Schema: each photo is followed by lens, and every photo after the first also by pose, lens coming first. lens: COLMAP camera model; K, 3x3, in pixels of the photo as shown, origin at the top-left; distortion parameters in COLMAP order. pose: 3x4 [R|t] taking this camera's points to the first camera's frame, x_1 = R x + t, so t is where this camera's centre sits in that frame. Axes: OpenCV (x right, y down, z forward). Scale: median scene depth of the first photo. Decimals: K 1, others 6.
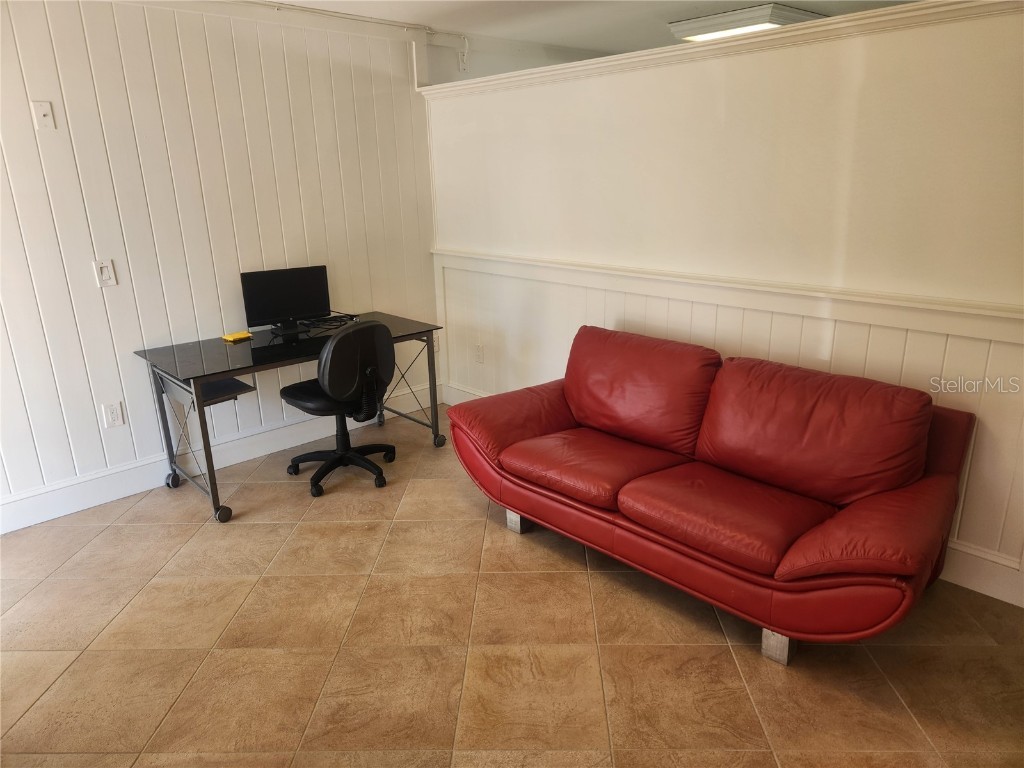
lens RADIAL K [[681.9, 0, 520.4], [0, 681.9, 378.2], [0, 0, 1]] dist [0.080294, -0.062165]
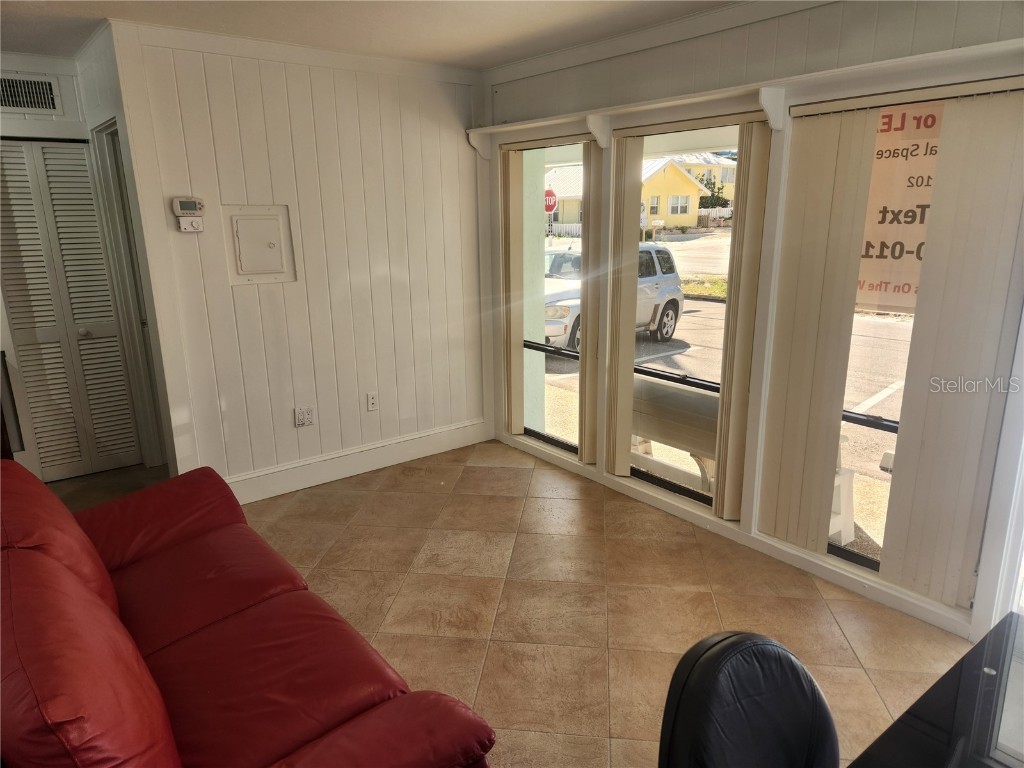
lens RADIAL K [[681.9, 0, 509.2], [0, 681.9, 388.7], [0, 0, 1]] dist [0.080294, -0.062165]
pose [[-0.993905, 0.008710, 0.109897, -0.172831], [0.064333, 0.855350, 0.514041, -0.390139], [-0.089523, 0.517978, -0.850697, 1.293136]]
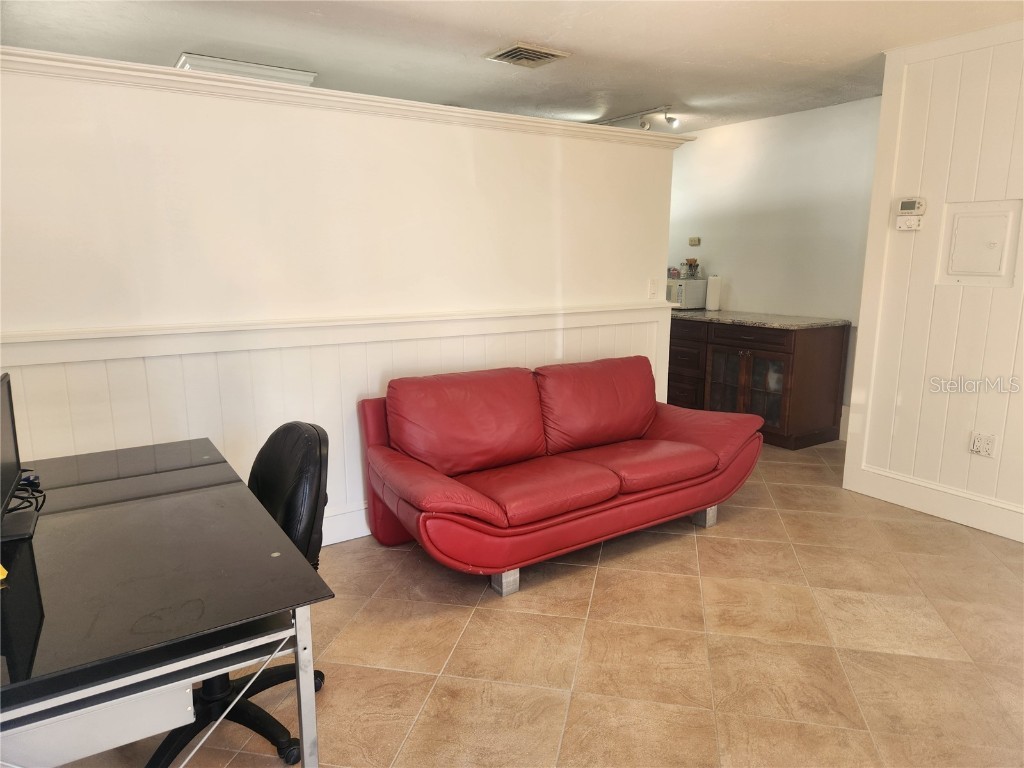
lens RADIAL K [[681.9, 0, 528.8], [0, 681.9, 384.2], [0, 0, 1]] dist [0.080294, -0.062165]
pose [[0.172812, -0.167752, 0.970565, -0.830222], [0.276881, 0.953928, 0.115577, -0.138702], [-0.945237, 0.248758, 0.211297, 0.702289]]
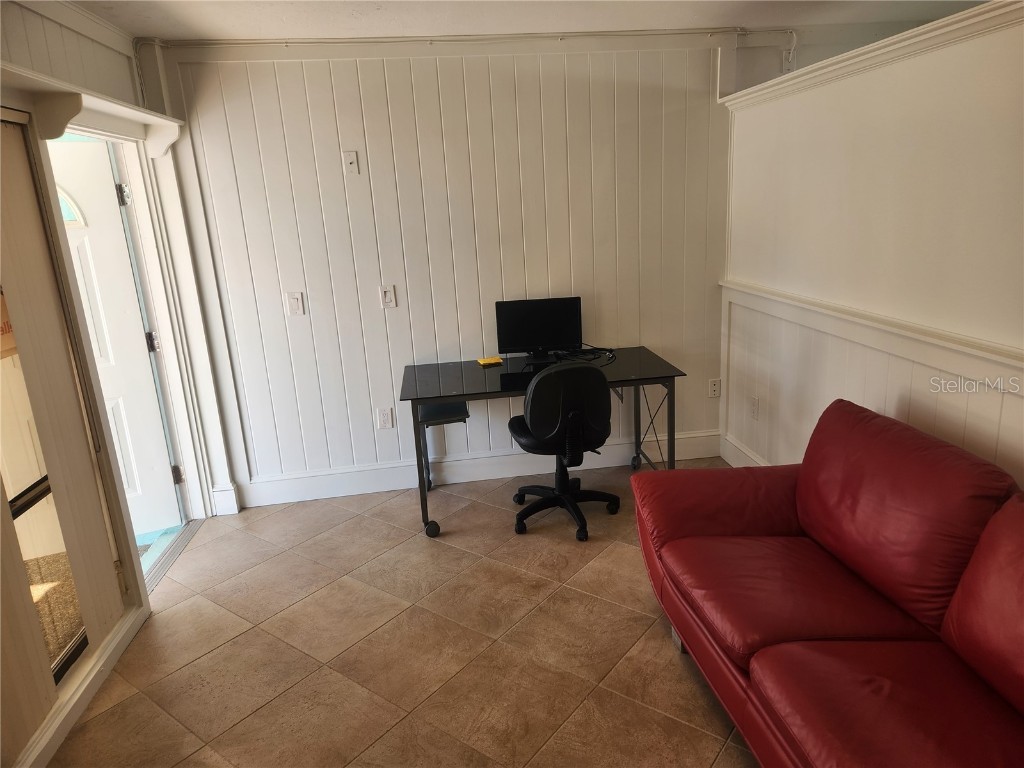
lens RADIAL K [[681.9, 0, 529.8], [0, 681.9, 374.8], [0, 0, 1]] dist [0.080294, -0.062165]
pose [[0.814331, 0.122753, -0.567272, 0.264497], [-0.133372, 0.990800, 0.022943, -0.083401], [0.564869, 0.056975, 0.823211, 0.217976]]
